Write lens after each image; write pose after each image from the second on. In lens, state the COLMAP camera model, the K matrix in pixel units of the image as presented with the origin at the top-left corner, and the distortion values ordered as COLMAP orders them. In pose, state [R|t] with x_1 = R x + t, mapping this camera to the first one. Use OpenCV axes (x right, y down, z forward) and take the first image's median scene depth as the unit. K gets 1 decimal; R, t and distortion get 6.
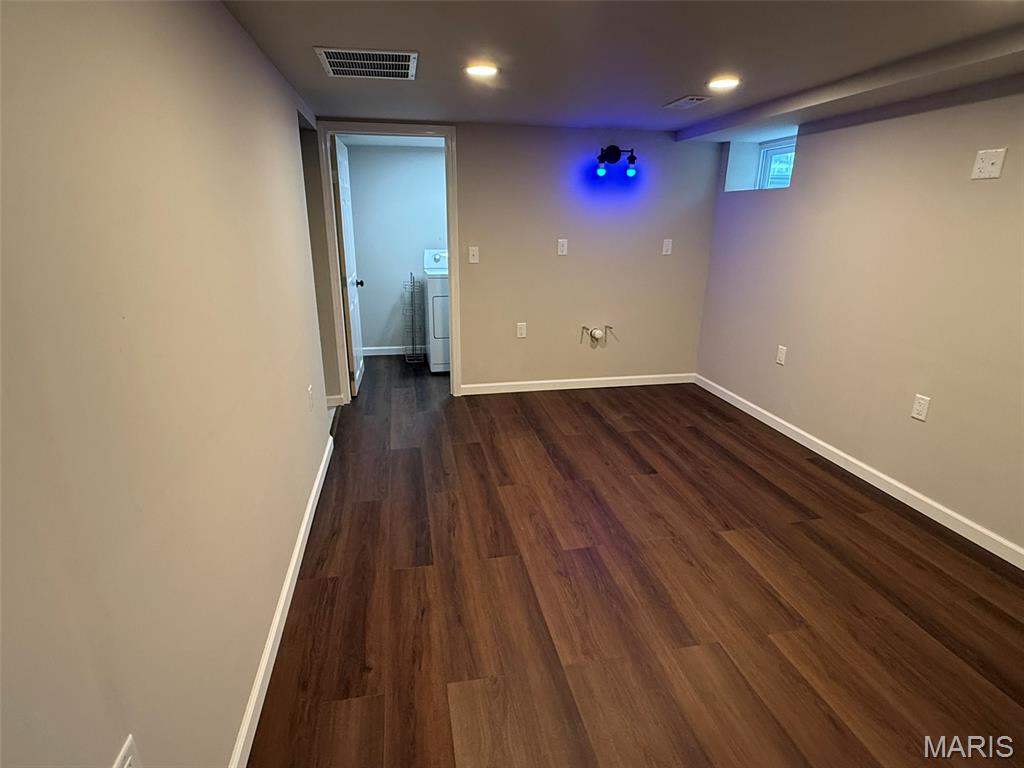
lens RADIAL K [[533.4, 0, 512.0], [0, 533.4, 384.0], [0, 0, 1]] dist [0.000355, 0.000127]
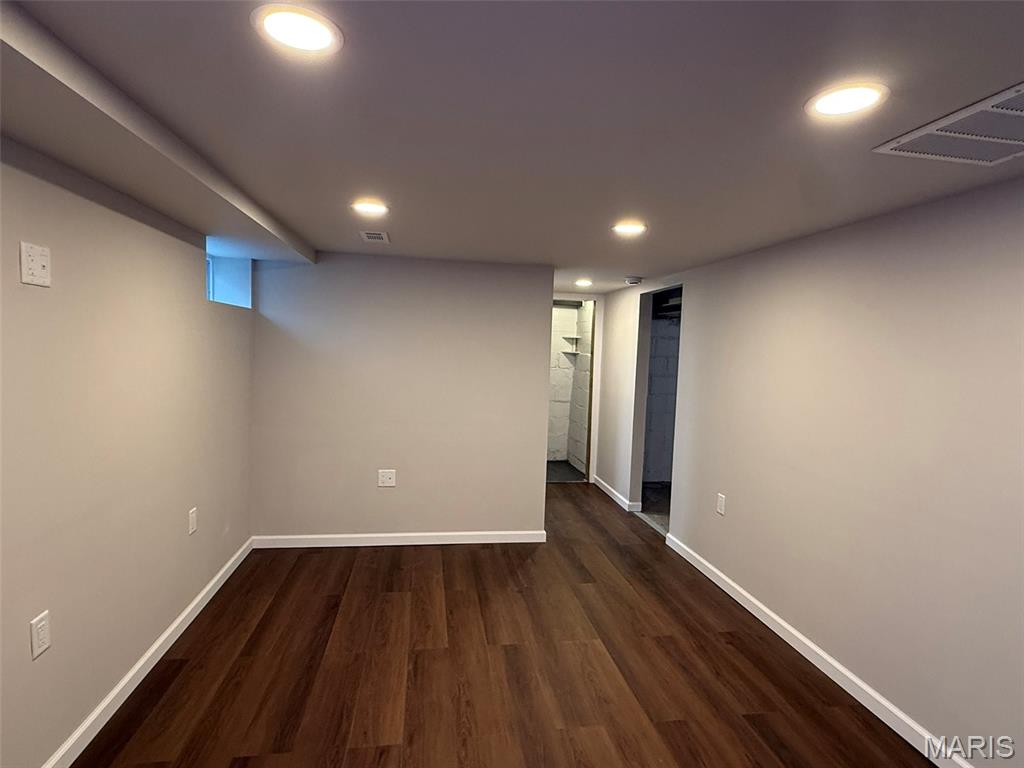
lens RADIAL K [[533.4, 0, 512.0], [0, 533.4, 384.0], [0, 0, 1]] dist [0.000355, 0.000127]
pose [[-0.998203, -0.042948, 0.041791, 0.253040], [-0.024470, 0.928729, 0.369951, -0.564339], [-0.054701, 0.368263, -0.928111, 1.739782]]
